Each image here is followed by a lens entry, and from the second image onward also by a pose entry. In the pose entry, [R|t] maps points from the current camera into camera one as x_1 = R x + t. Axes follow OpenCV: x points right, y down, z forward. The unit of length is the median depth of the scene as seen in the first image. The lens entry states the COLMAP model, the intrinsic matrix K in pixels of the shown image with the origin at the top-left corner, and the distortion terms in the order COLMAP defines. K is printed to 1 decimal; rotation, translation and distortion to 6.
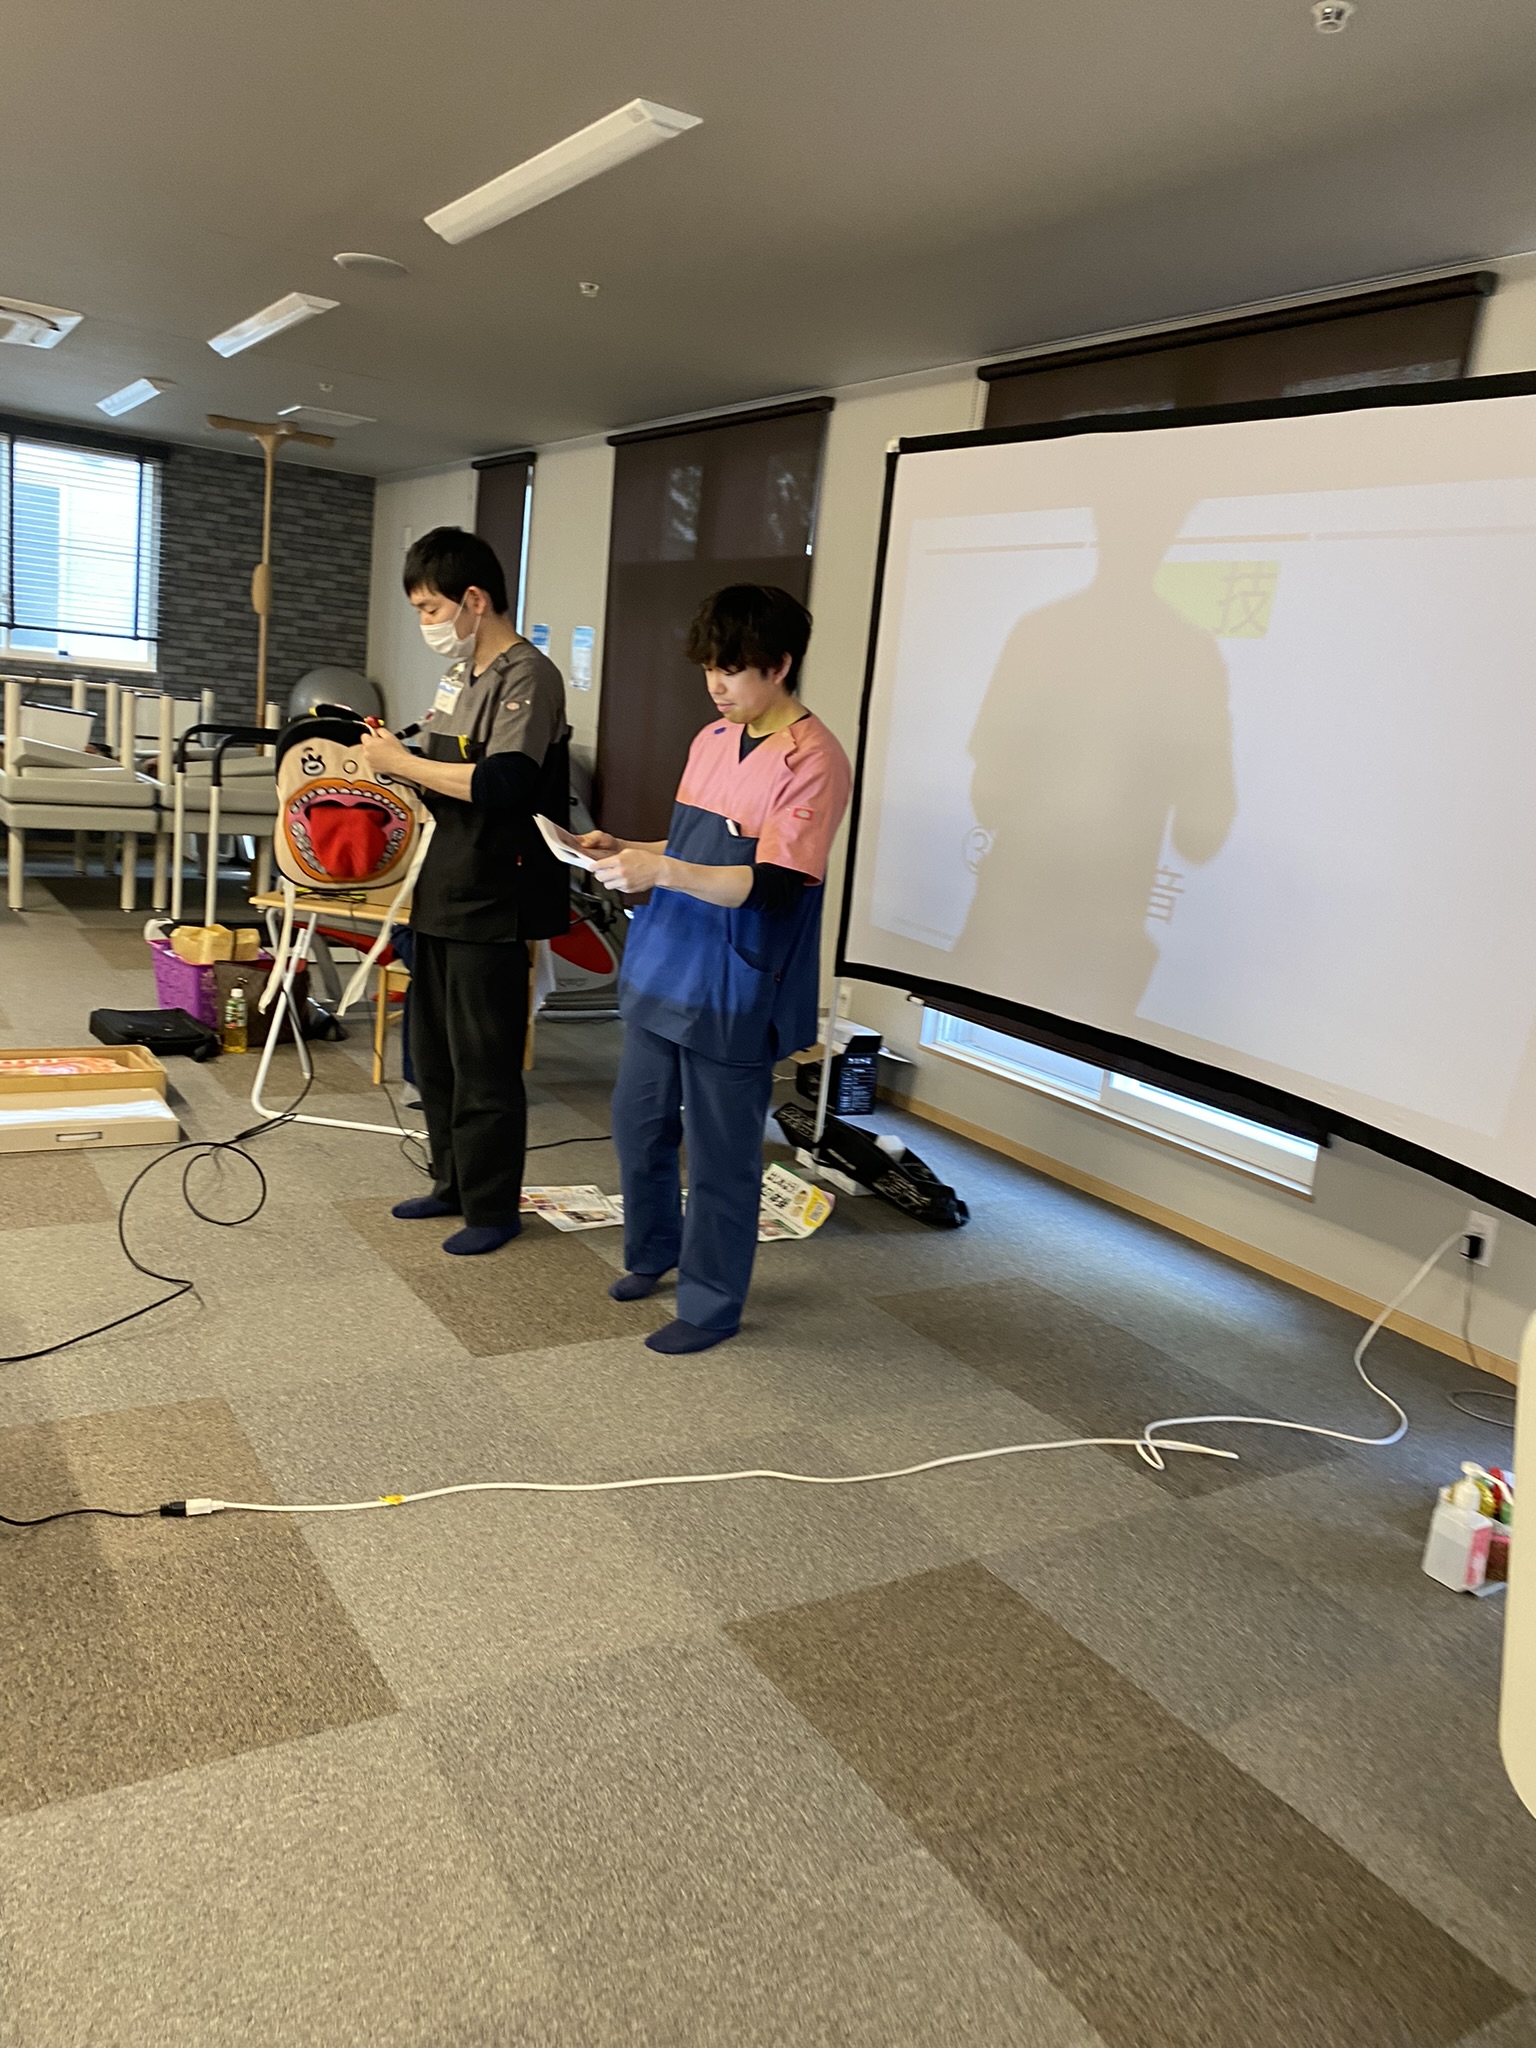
lens RADIAL K [[1565.3, 0, 792.7], [0, 1565.3, 1022.4], [0, 0, 1]] dist [0.011180, -0.008673]
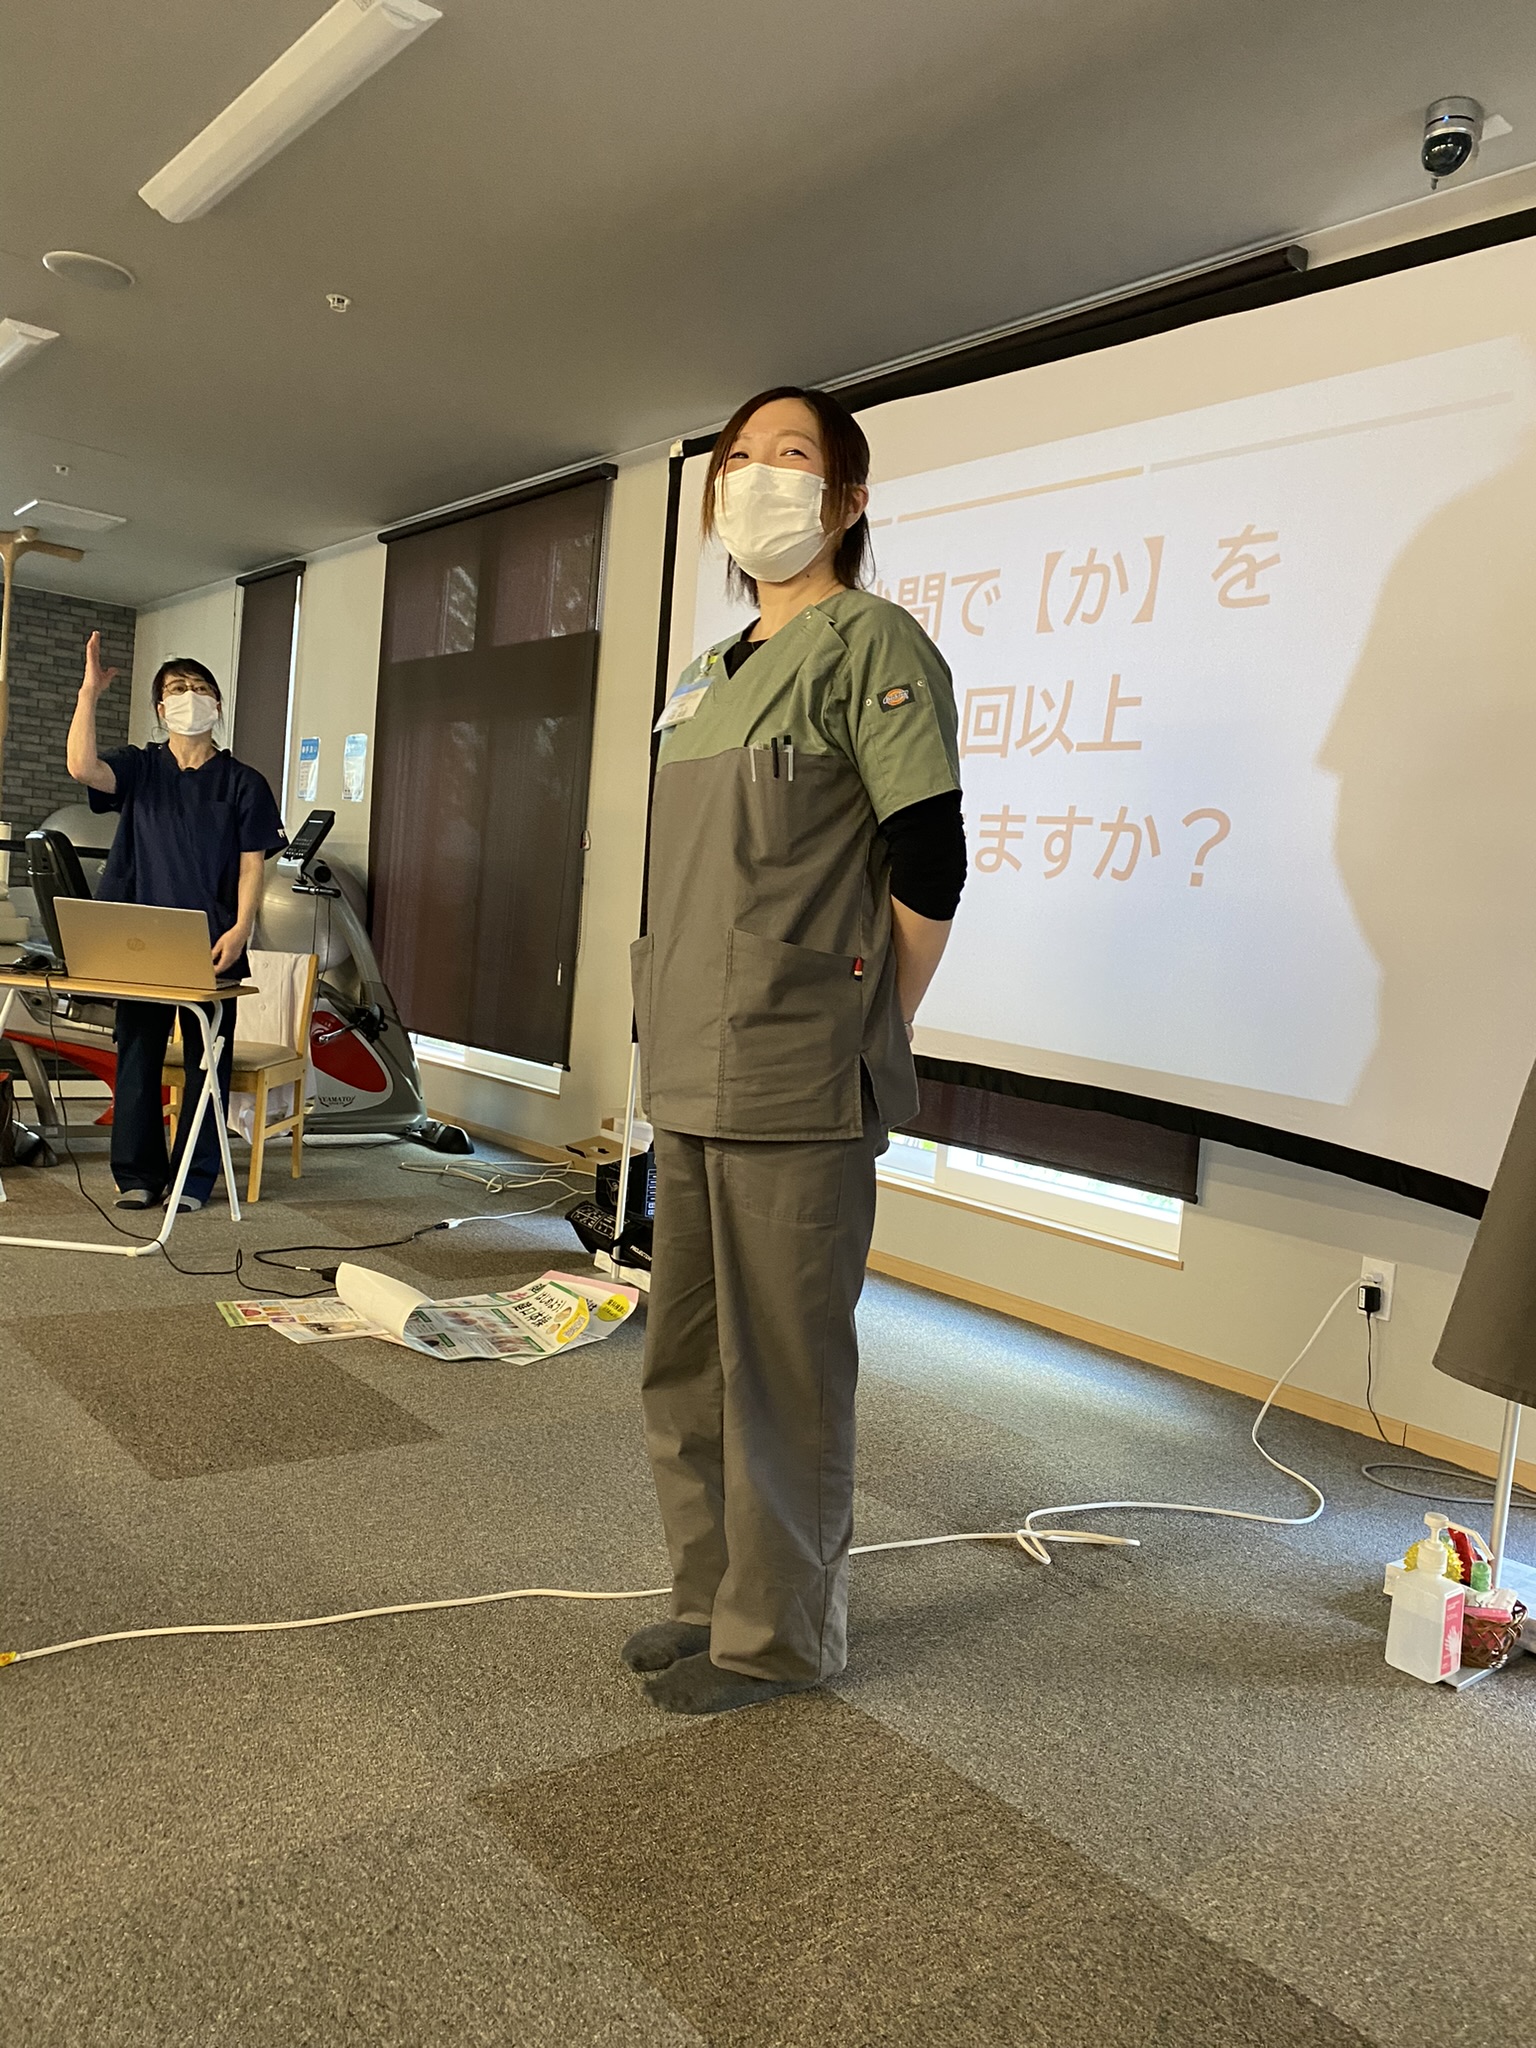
lens RADIAL K [[1565.3, 0, 792.7], [0, 1565.3, 1022.4], [0, 0, 1]] dist [0.011180, -0.008673]
pose [[0.992348, -0.024929, 0.120928, 0.019515], [0.040245, 0.991225, -0.125912, 0.120771], [-0.116728, 0.129815, 0.984643, 0.221172]]
